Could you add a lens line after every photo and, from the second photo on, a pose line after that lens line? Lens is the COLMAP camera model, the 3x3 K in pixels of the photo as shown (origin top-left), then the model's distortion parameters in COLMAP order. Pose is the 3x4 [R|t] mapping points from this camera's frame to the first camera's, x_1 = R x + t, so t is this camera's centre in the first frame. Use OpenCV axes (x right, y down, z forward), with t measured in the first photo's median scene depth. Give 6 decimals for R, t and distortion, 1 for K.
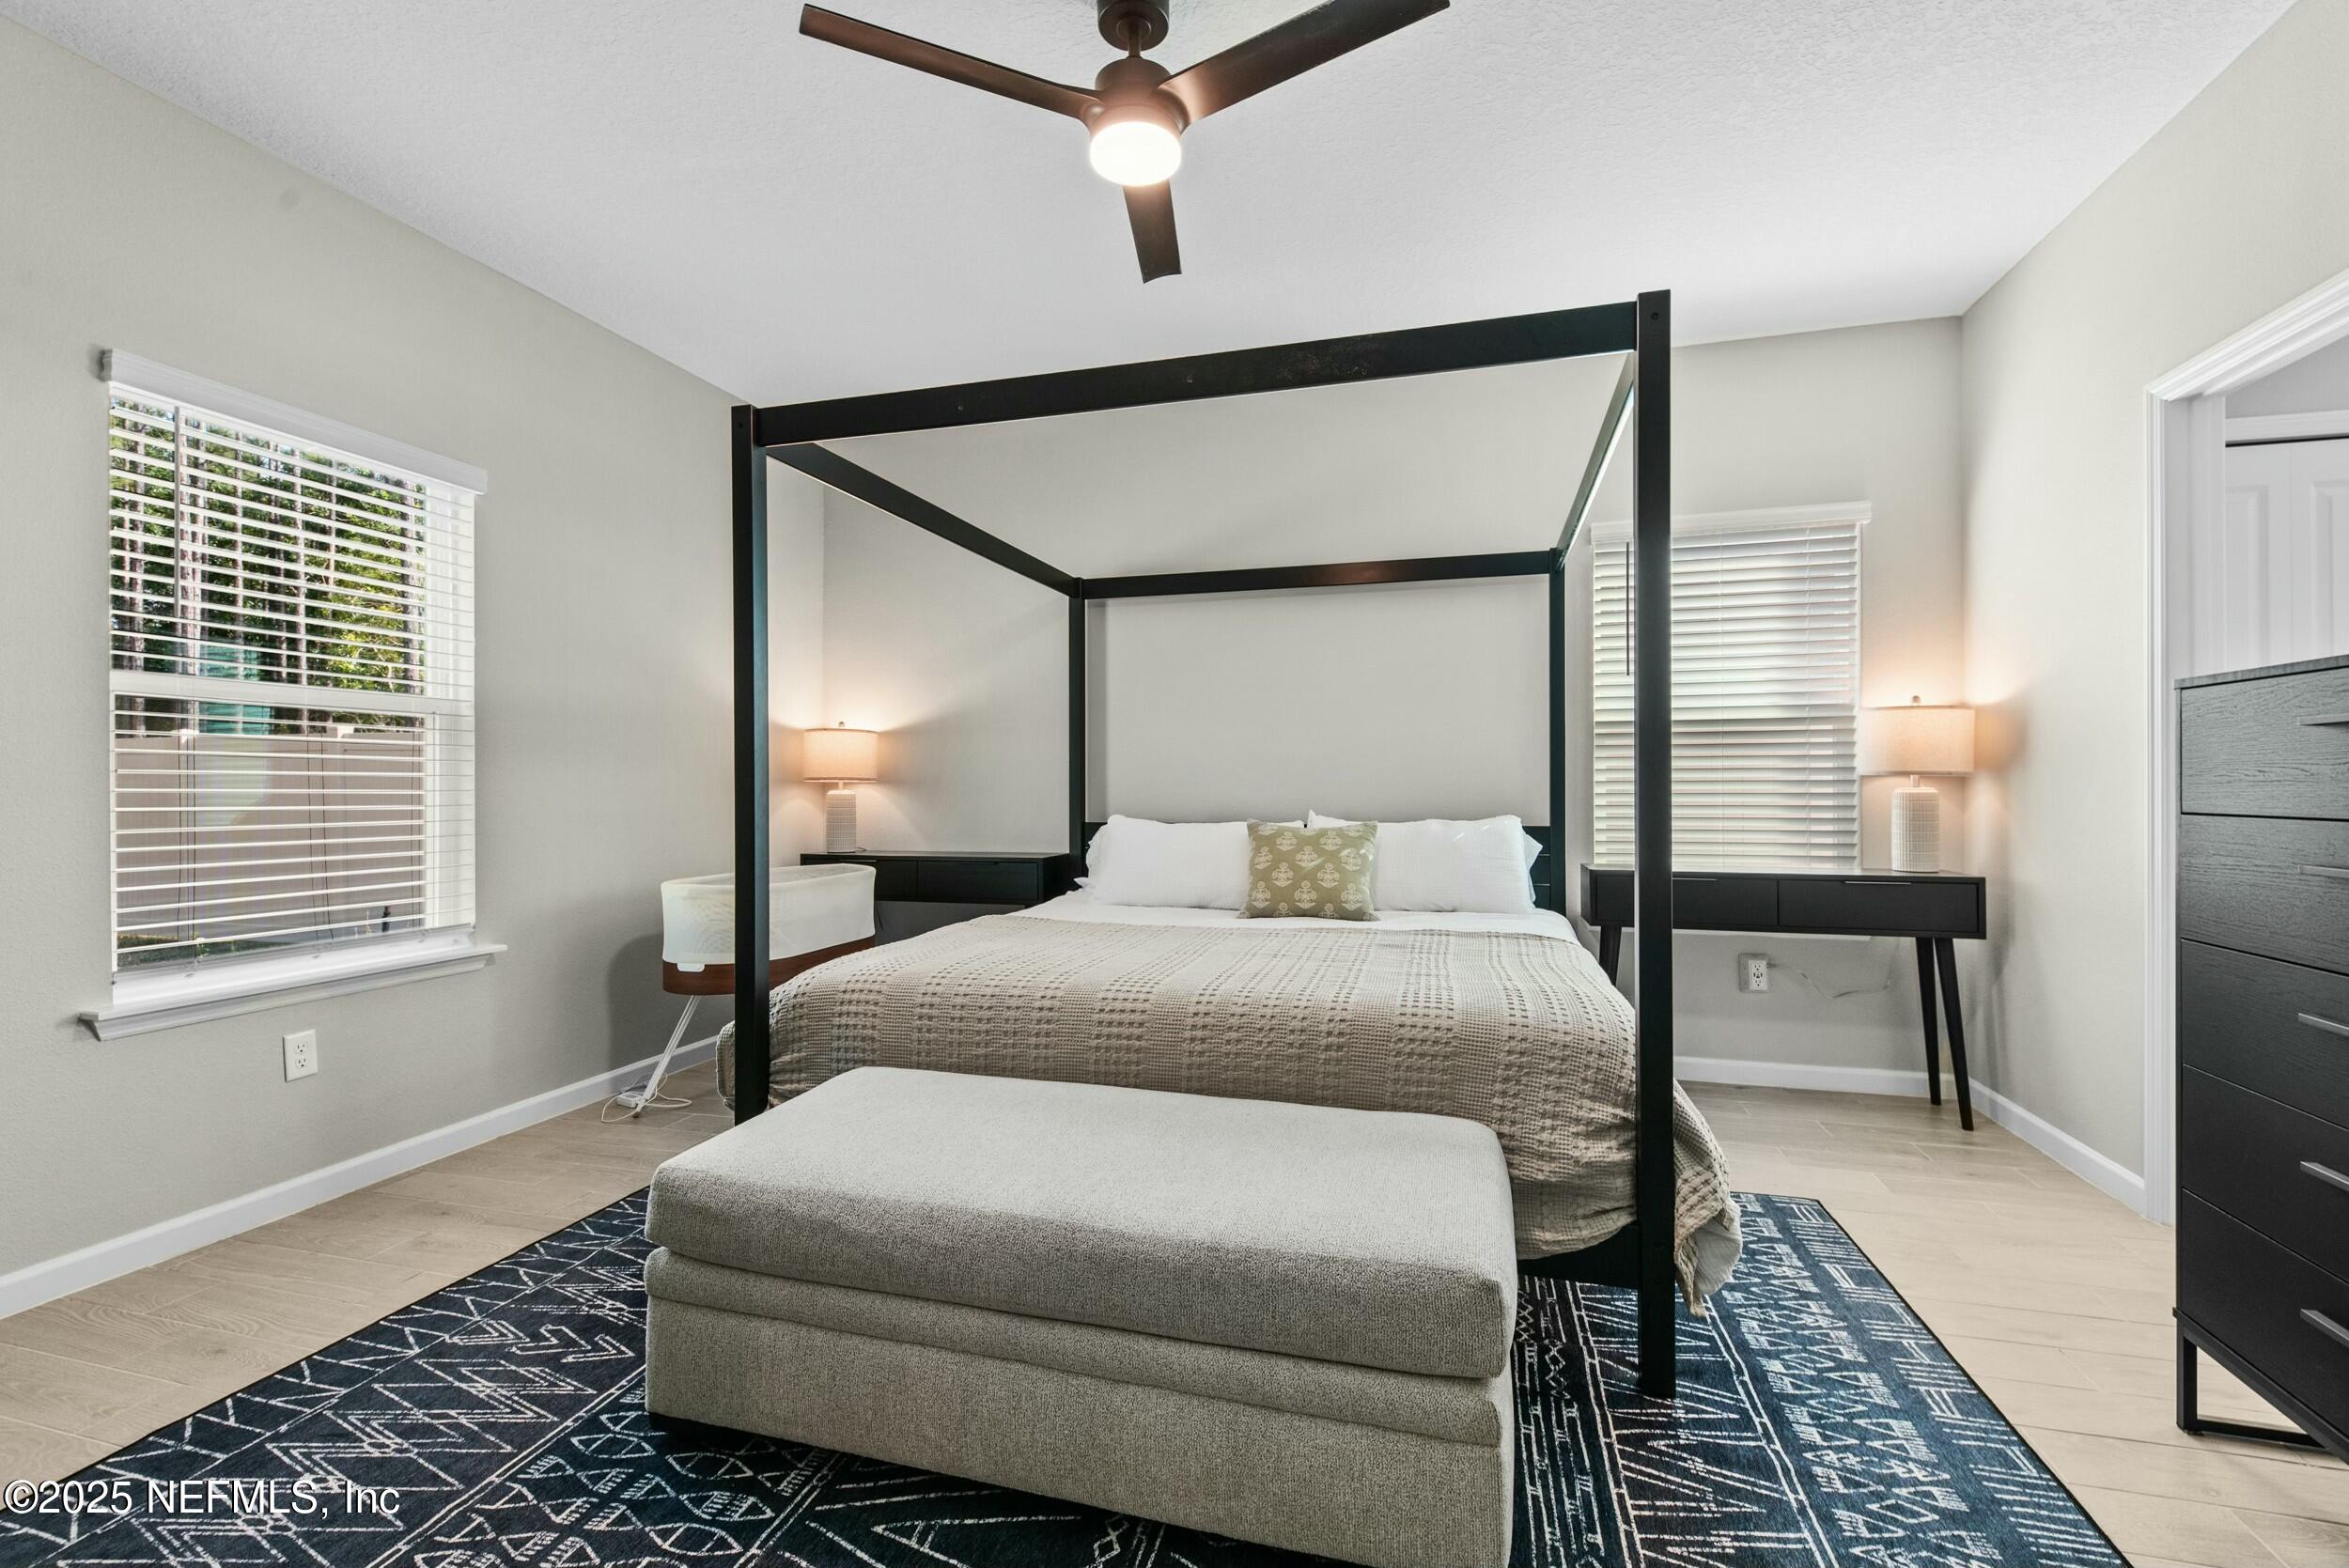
lens RADIAL K [[1037.4, 0, 1182.1], [0, 1037.4, 779.2], [0, 0, 1]] dist [0.009741, -0.004303]
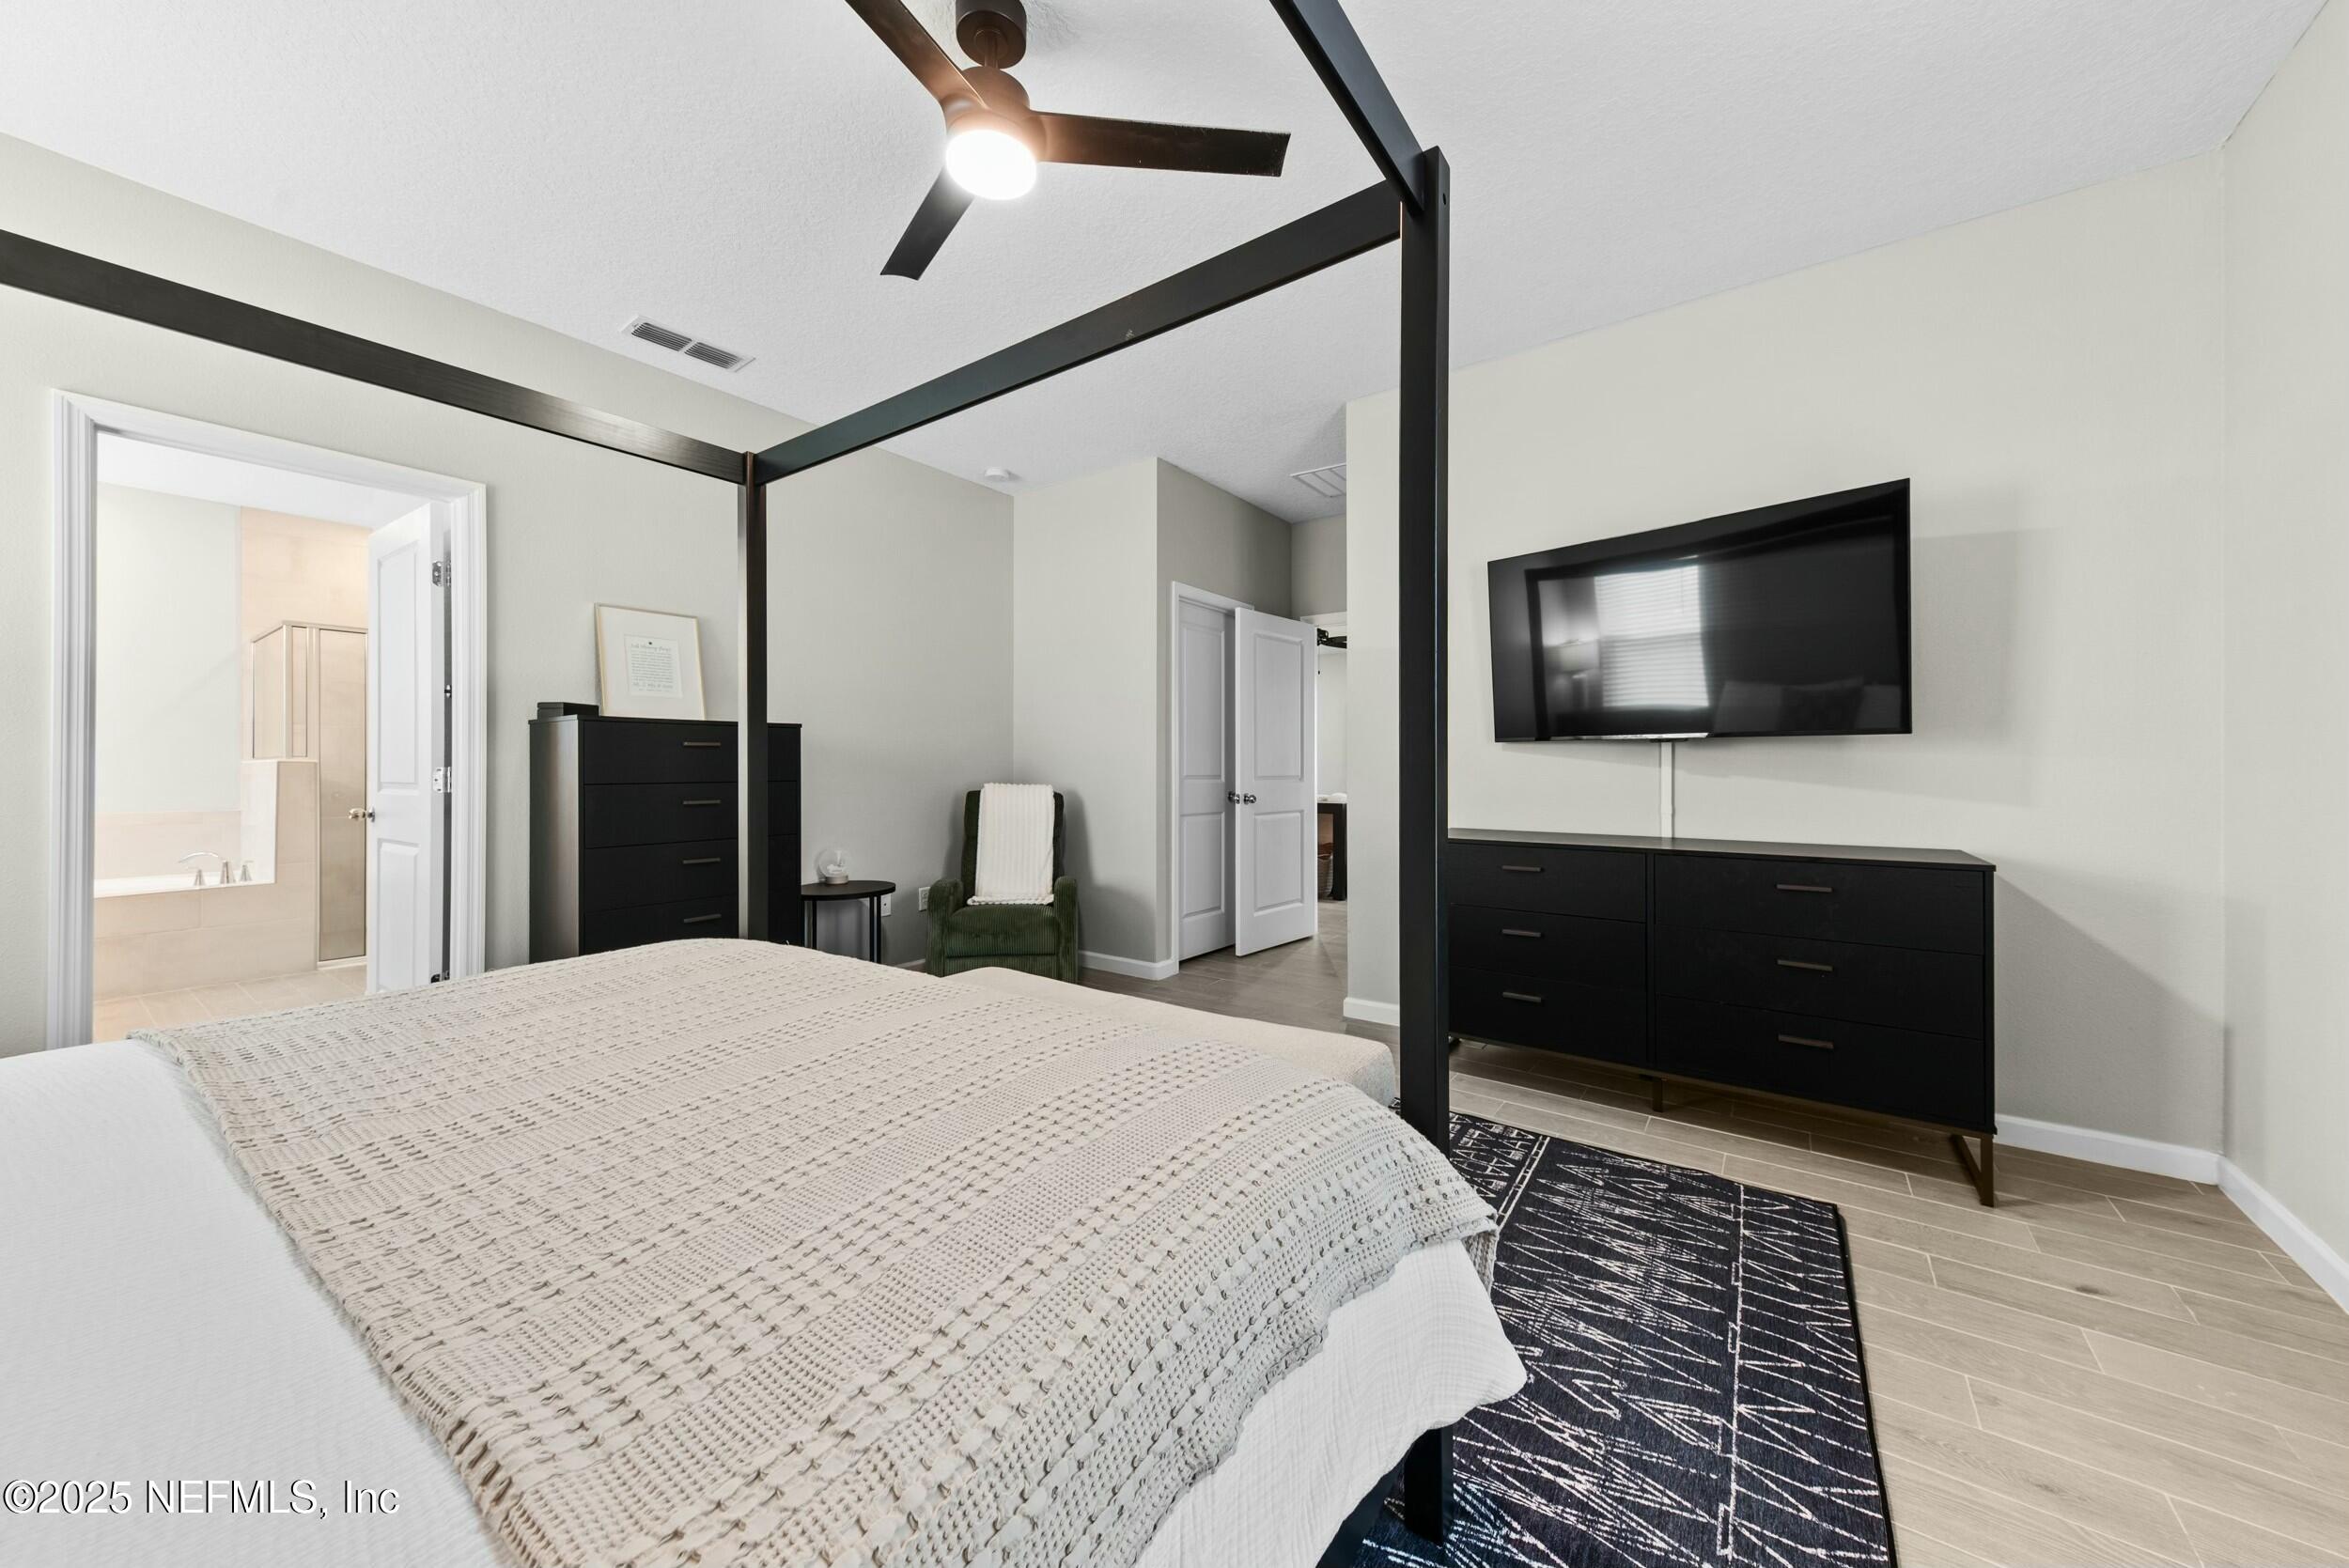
lens RADIAL K [[841.2, 0, 1176.8], [0, 841.2, 776.8], [0, 0, 1]] dist [0.007625, 0.000025]
pose [[-0.935973, 0.002864, 0.352060, -0.546319], [0.001991, 0.999994, -0.002842, 0.021601], [-0.352066, -0.001959, -0.935973, 1.834378]]
